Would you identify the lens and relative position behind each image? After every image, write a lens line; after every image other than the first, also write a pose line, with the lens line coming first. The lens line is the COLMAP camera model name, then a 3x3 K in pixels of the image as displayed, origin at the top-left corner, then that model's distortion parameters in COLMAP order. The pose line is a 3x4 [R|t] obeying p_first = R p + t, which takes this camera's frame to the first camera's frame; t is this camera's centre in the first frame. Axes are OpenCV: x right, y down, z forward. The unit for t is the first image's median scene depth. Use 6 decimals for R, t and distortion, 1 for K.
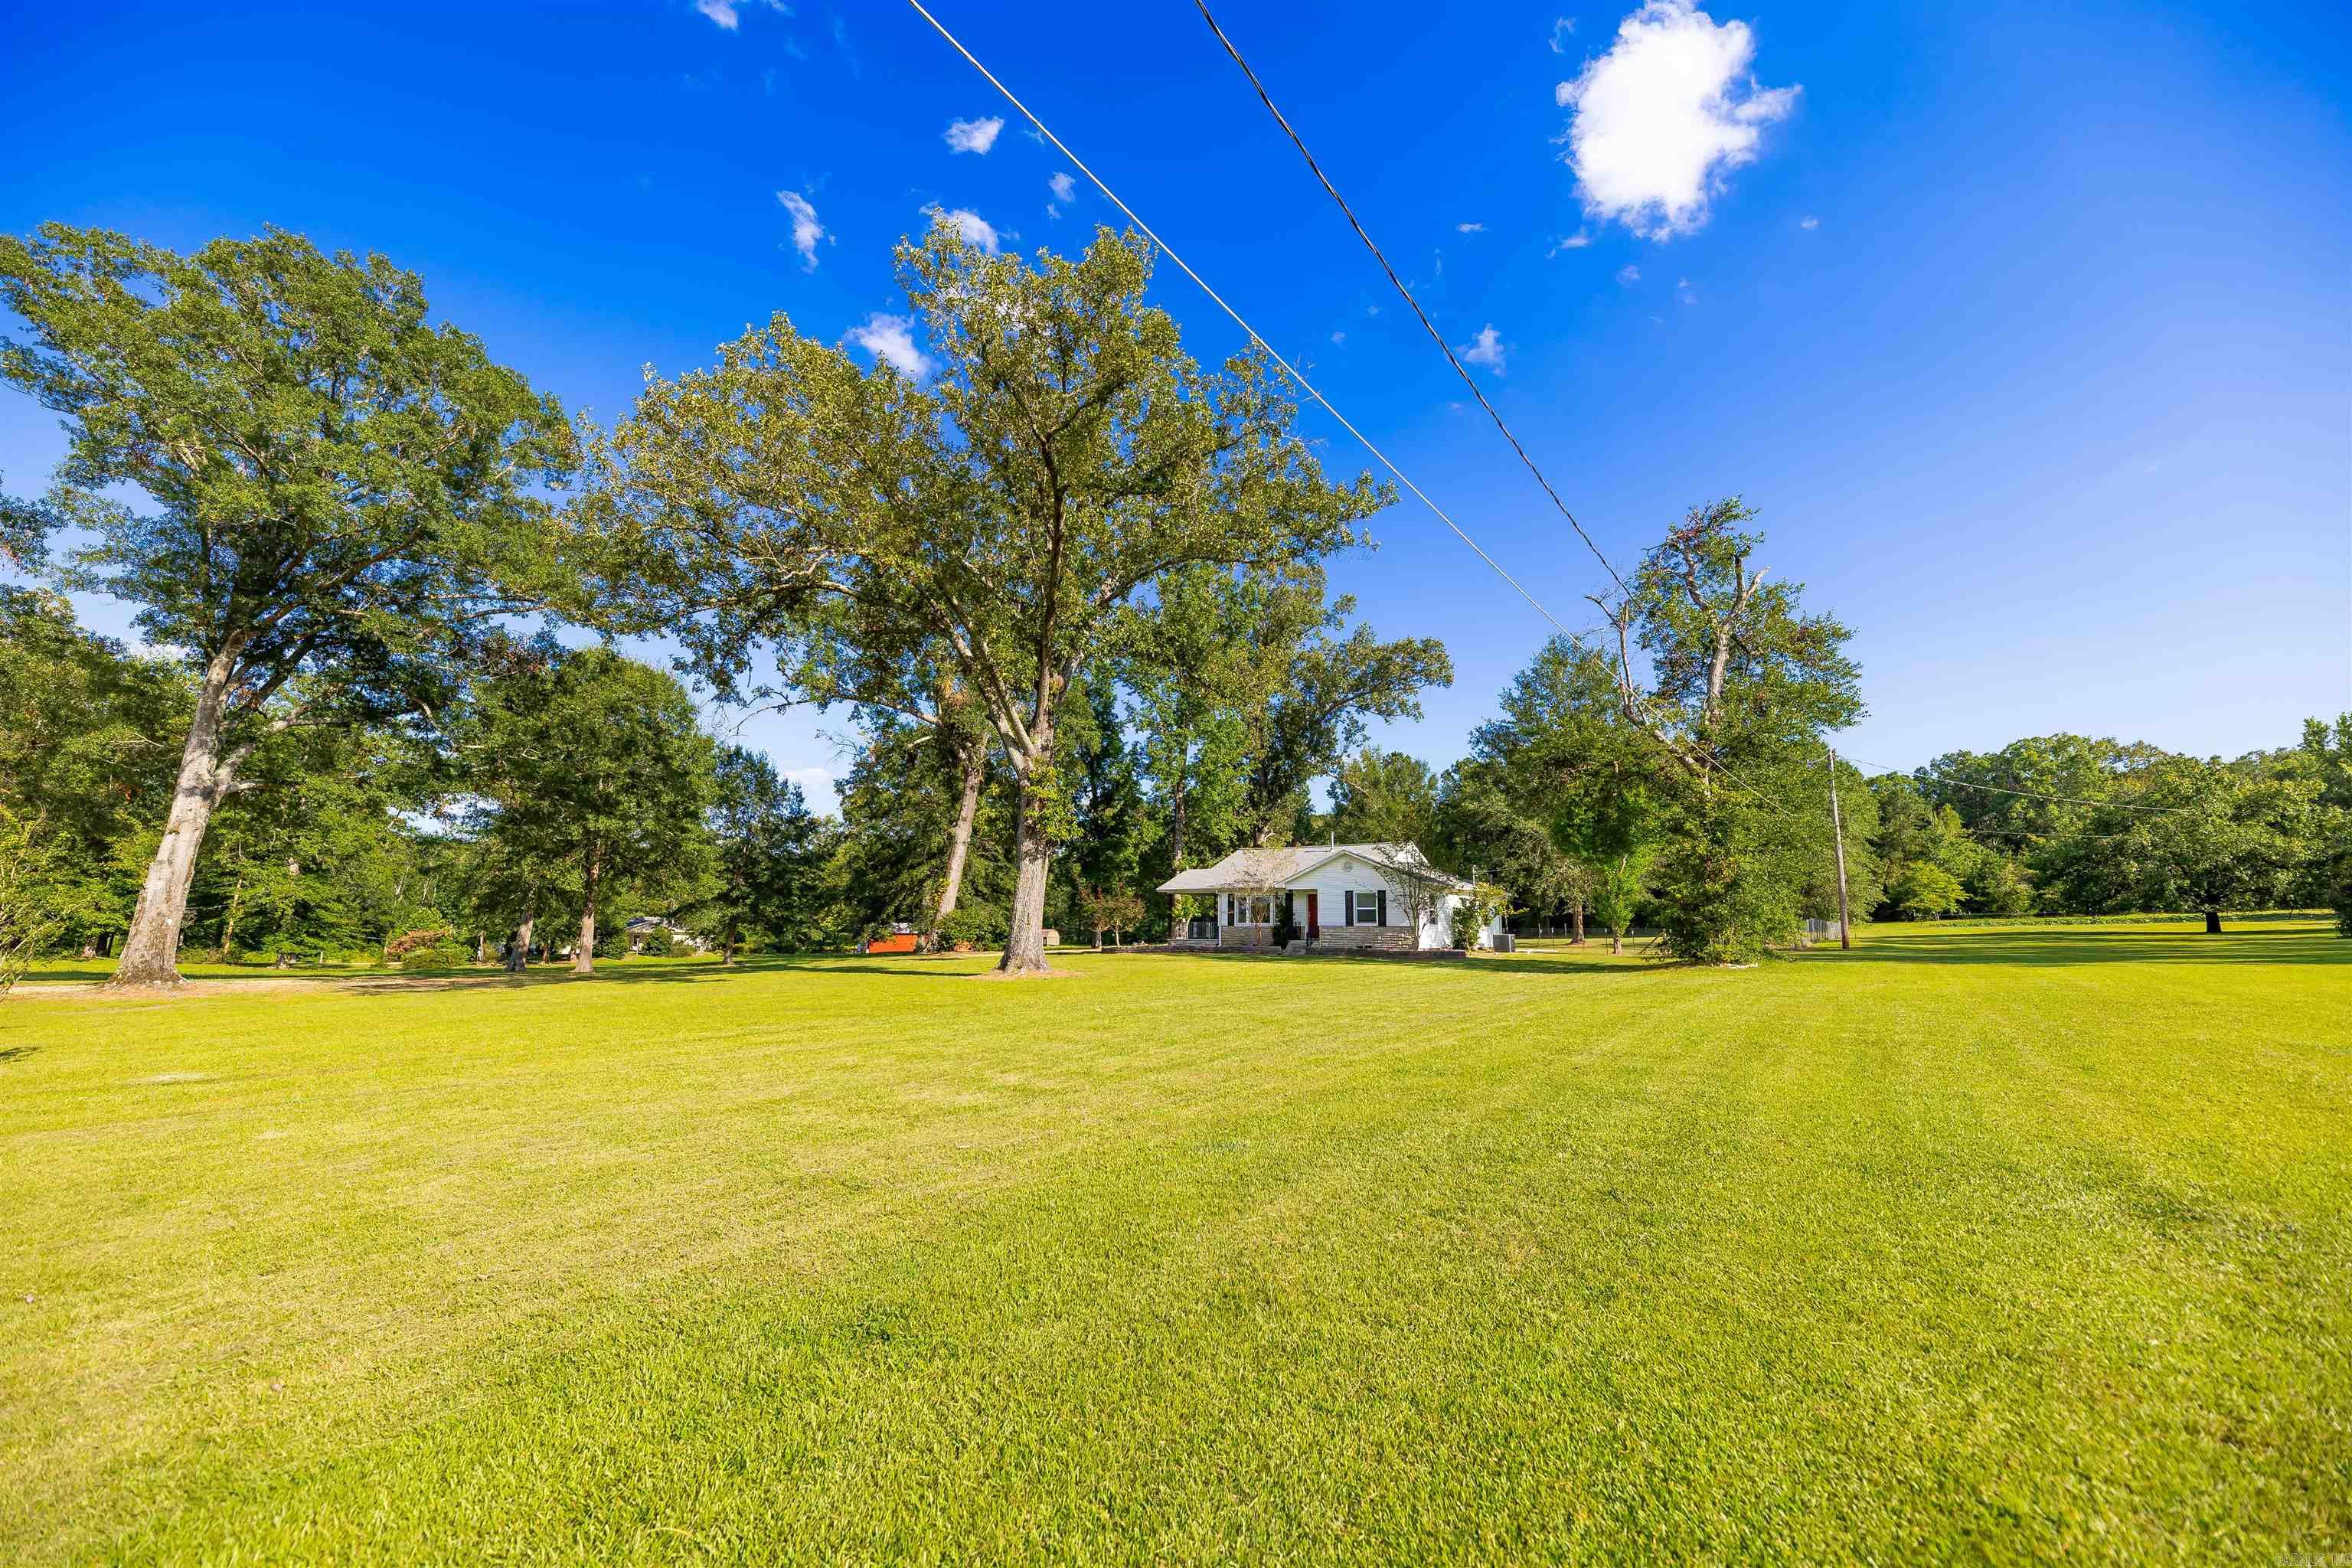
lens RADIAL K [[961.5, 0, 1169.2], [0, 961.5, 794.2], [0, 0, 1]] dist [0.000162, -0.000093]
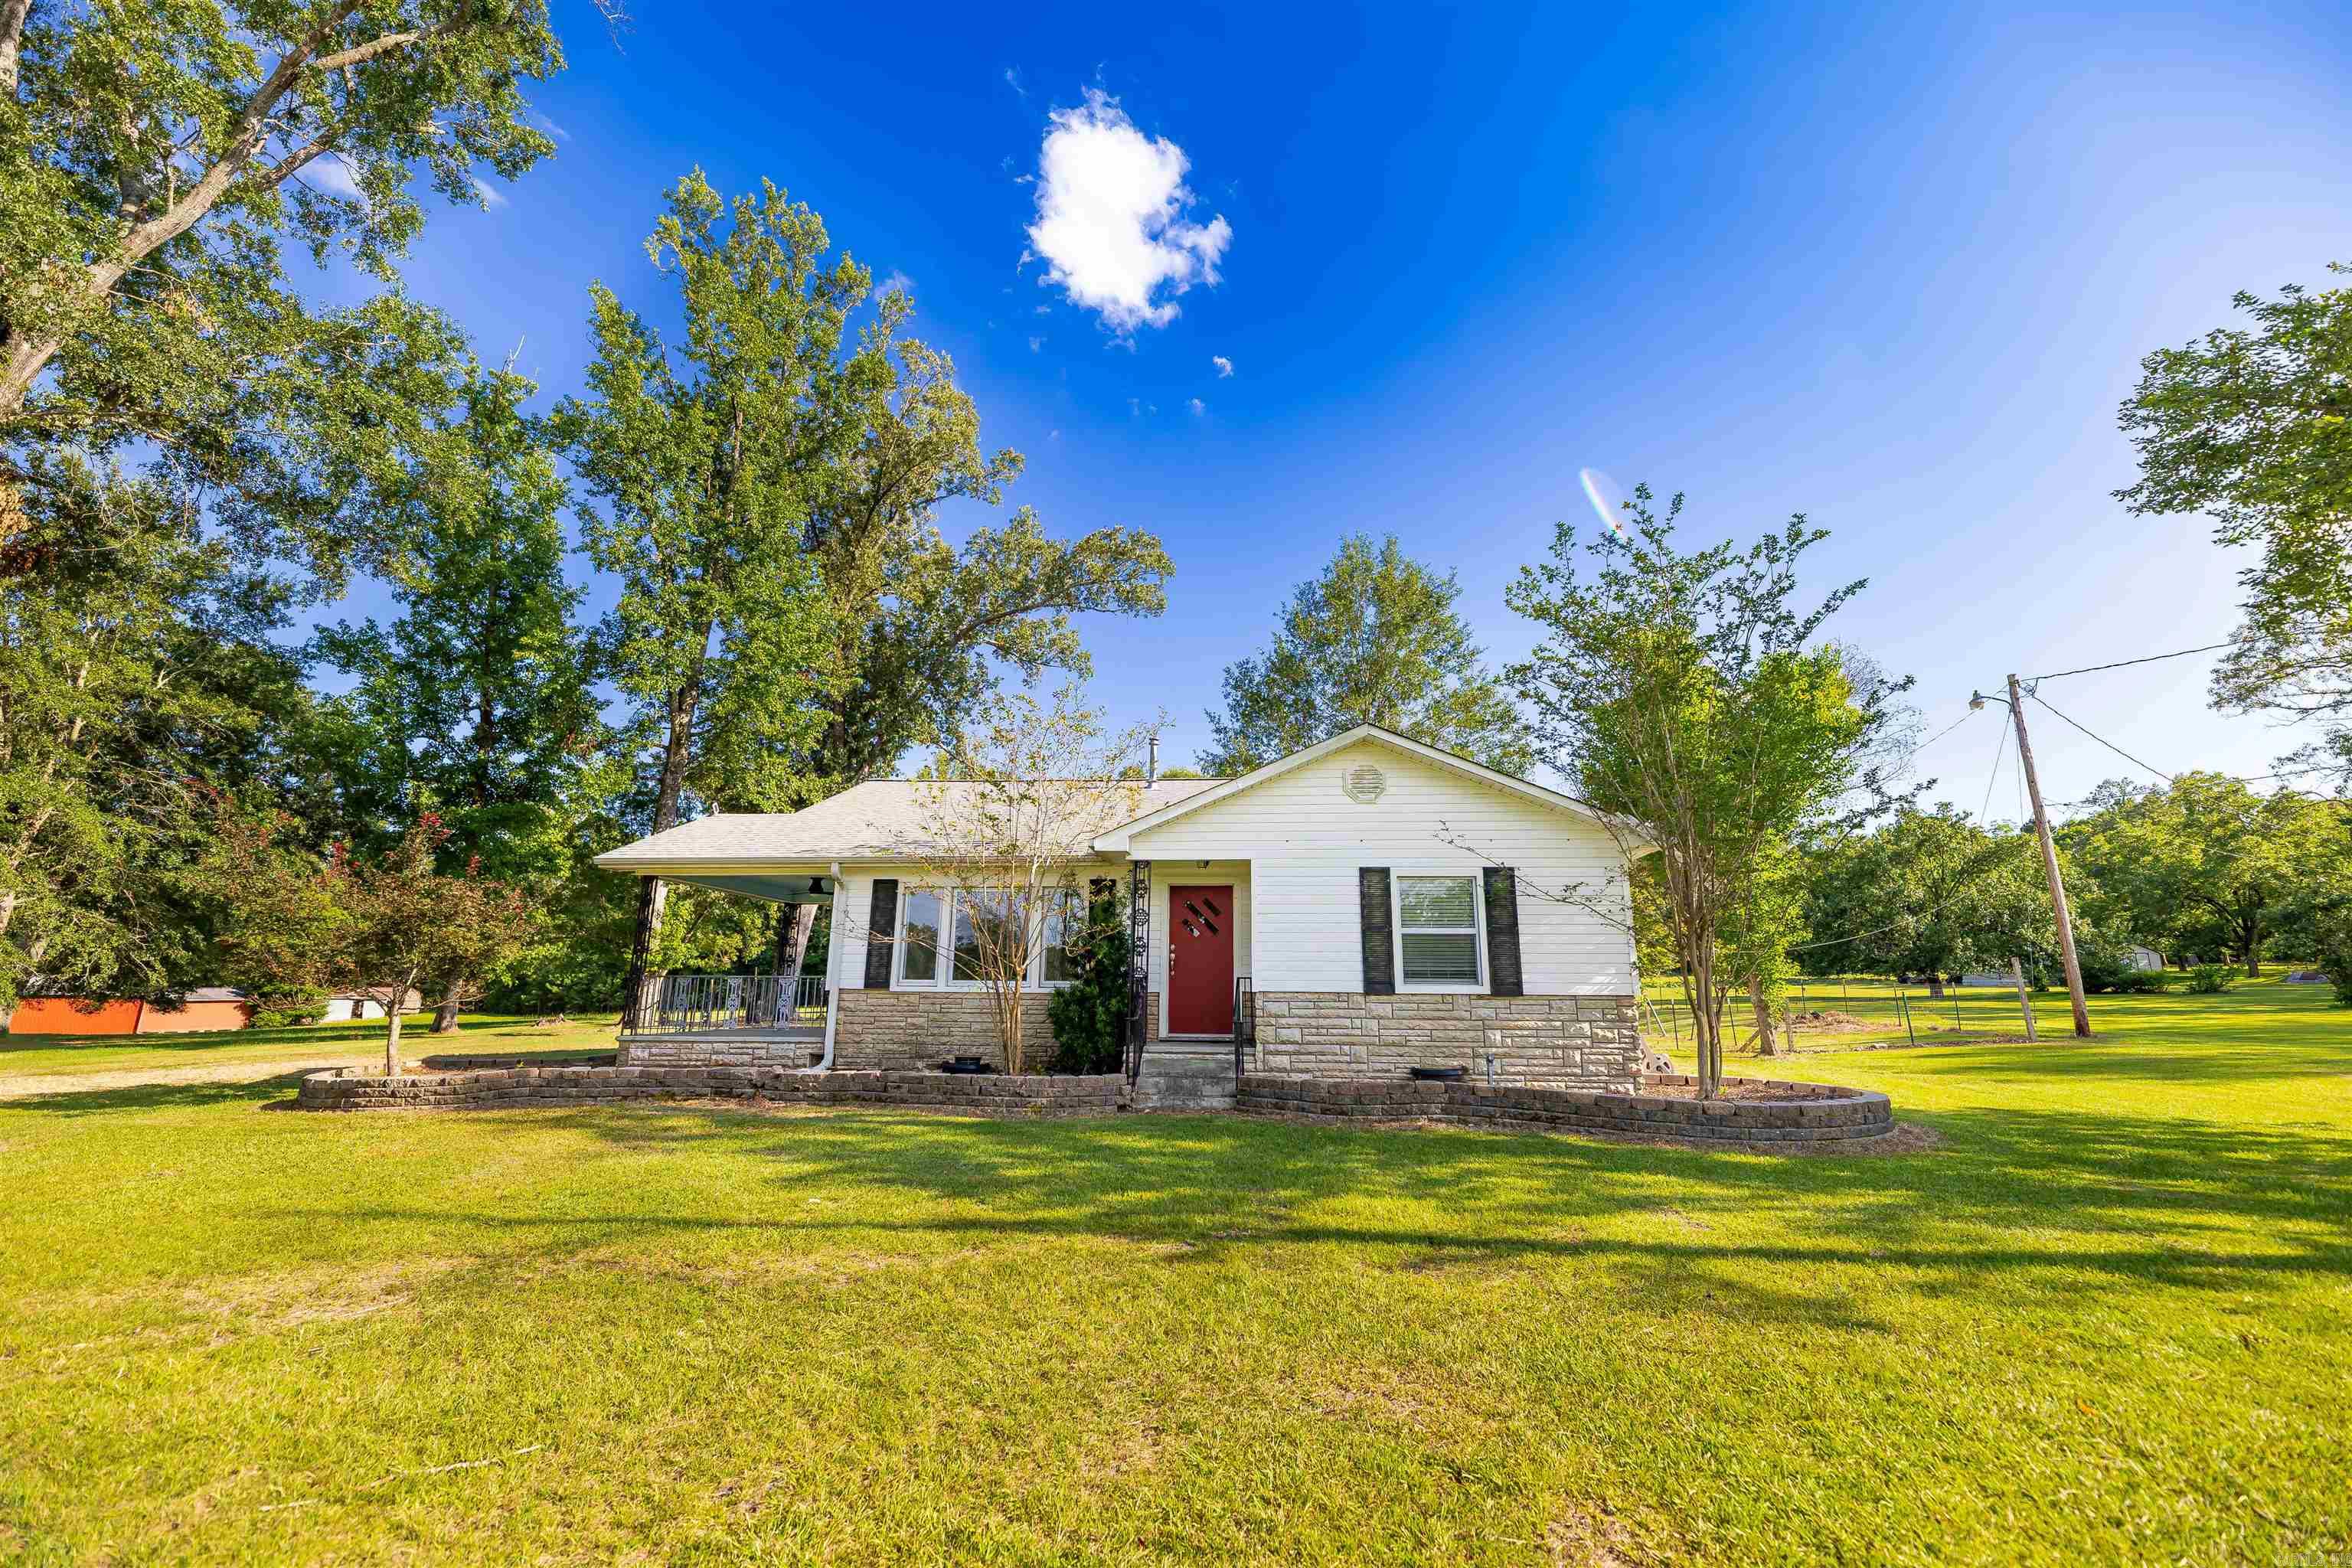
lens RADIAL K [[961.5, 0, 1169.2], [0, 961.5, 794.2], [0, 0, 1]] dist [0.000162, -0.000093]
pose [[0.874510, 0.097459, 0.475116, -0.001710], [-0.069119, 0.994647, -0.076806, 0.094573], [-0.480058, 0.034328, 0.876565, 0.704185]]
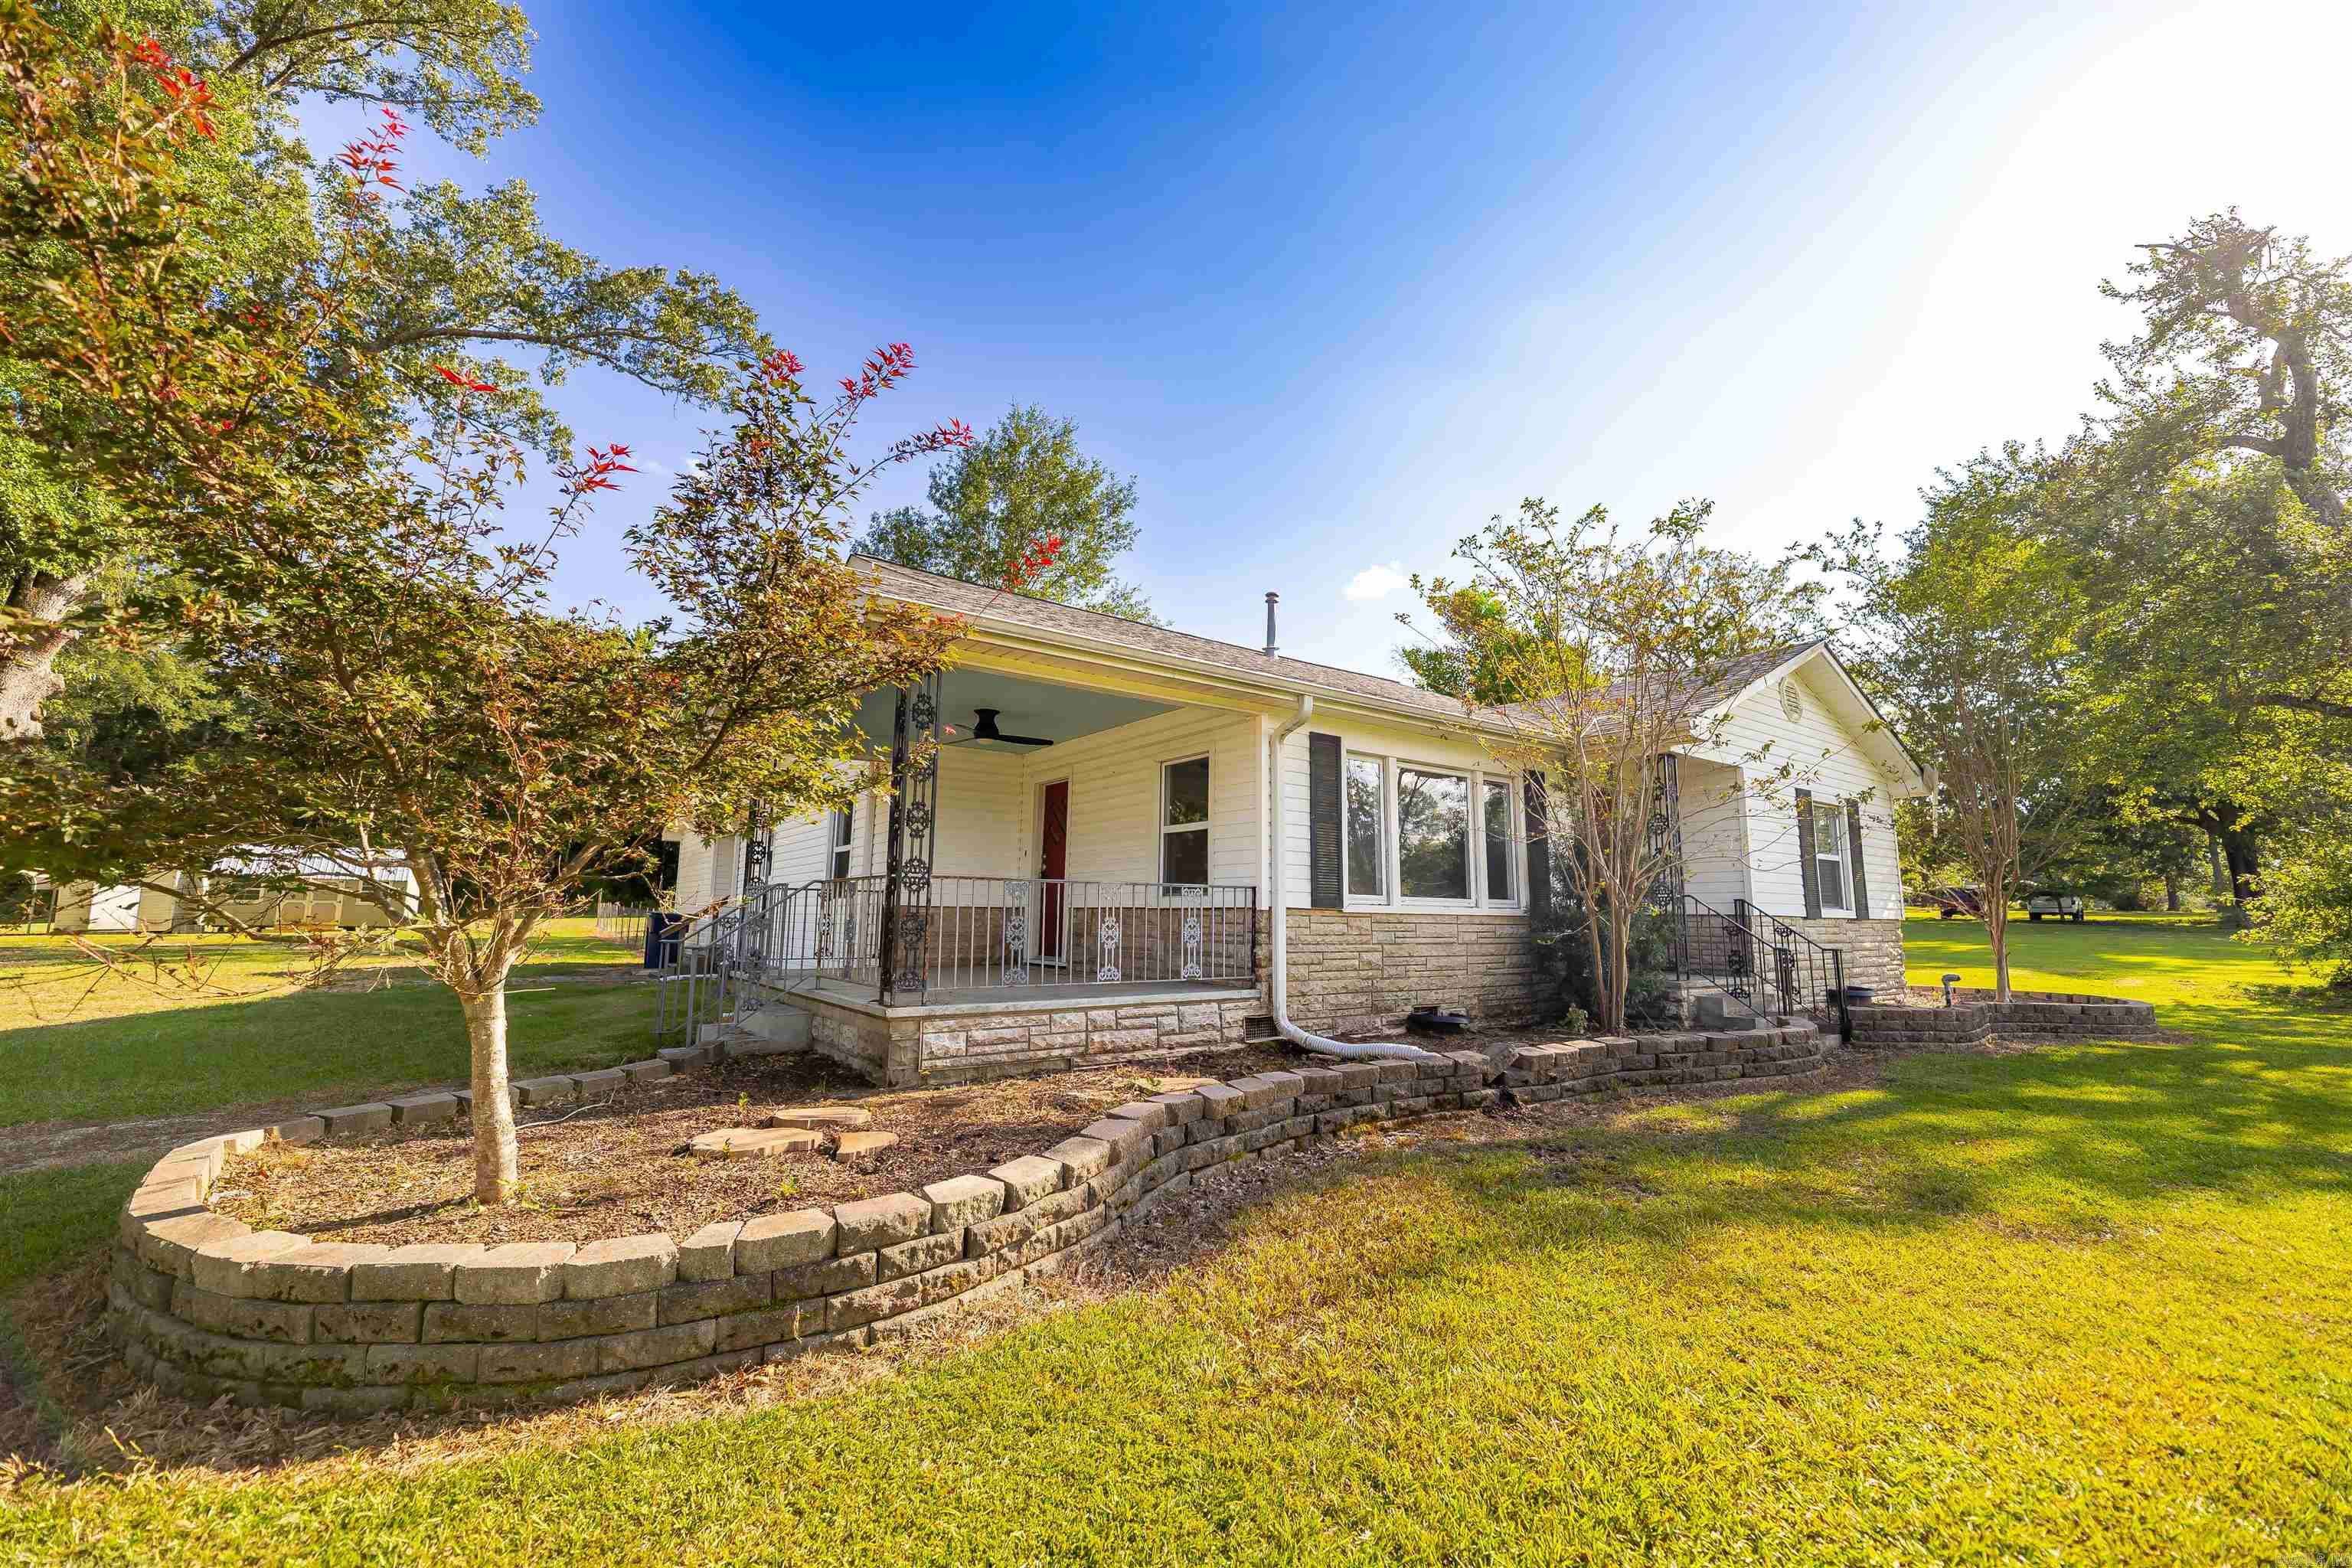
lens RADIAL K [[944.8, 0, 1181.4], [0, 944.8, 842.3], [0, 0, 1]] dist [0.000603, 0.000060]
pose [[0.329910, 0.071067, 0.941333, -0.110948], [-0.140053, 0.989812, -0.025642, 0.132627], [-0.933565, -0.123377, 0.336502, 0.968773]]
